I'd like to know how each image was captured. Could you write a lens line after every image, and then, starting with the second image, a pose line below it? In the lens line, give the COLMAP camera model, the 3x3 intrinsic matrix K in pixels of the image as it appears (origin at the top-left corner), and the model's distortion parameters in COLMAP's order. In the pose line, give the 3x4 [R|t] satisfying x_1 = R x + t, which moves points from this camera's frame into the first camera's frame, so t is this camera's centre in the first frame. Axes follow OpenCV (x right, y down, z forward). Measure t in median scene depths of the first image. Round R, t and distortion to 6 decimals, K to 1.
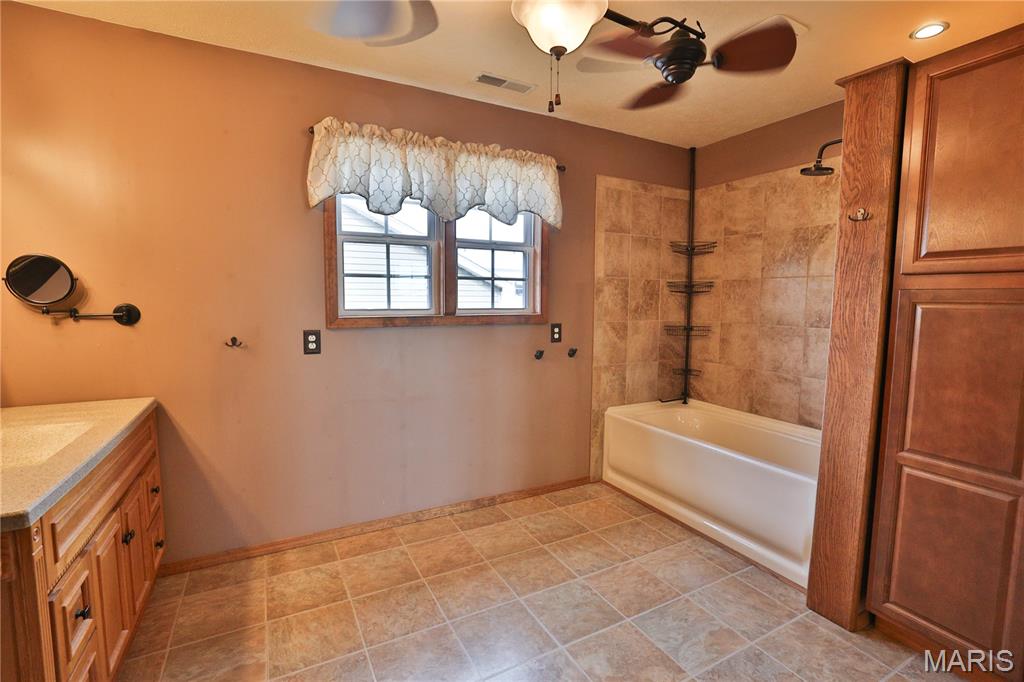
lens RADIAL K [[467.8, 0, 512.5], [0, 467.8, 339.2], [0, 0, 1]] dist [-0.042613, 0.016506]
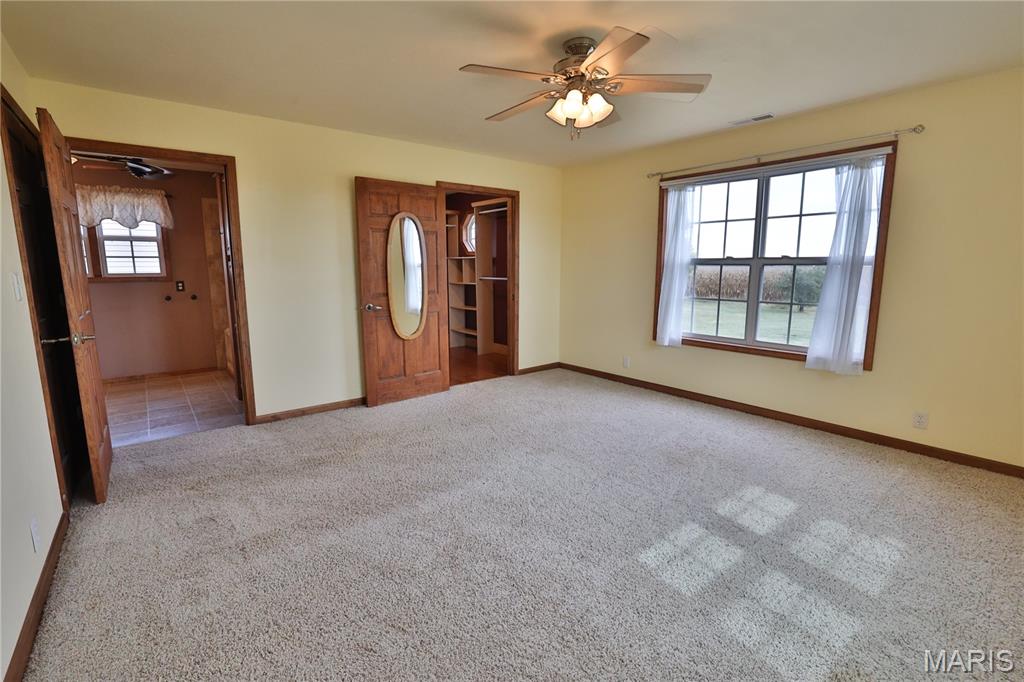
lens RADIAL K [[467.8, 0, 515.0], [0, 467.8, 340.7], [0, 0, 1]] dist [-0.042613, 0.016506]
pose [[0.982375, -0.038036, 0.183008, 1.325721], [0.025603, 0.997230, 0.069829, 0.136378], [-0.185157, -0.063913, 0.980628, -1.293656]]
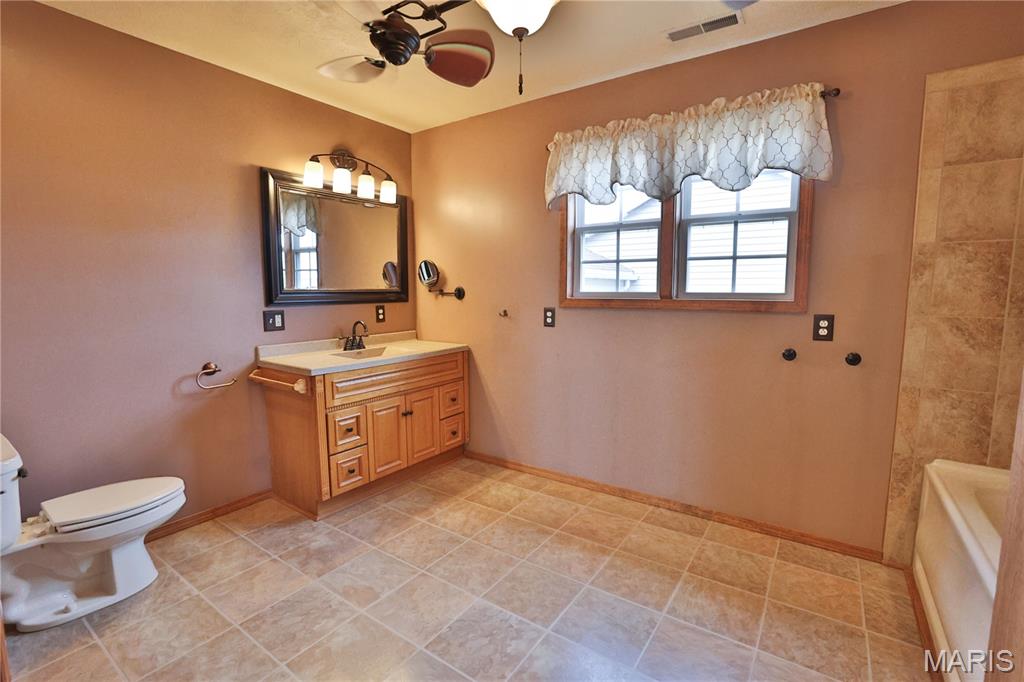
lens RADIAL K [[467.8, 0, 513.5], [0, 467.8, 338.7], [0, 0, 1]] dist [-0.042613, 0.016506]
pose [[0.458628, 0.087605, -0.884300, 0.636126], [-0.074415, 0.995420, 0.060018, -0.004558], [0.885507, 0.038279, 0.463047, 0.323882]]
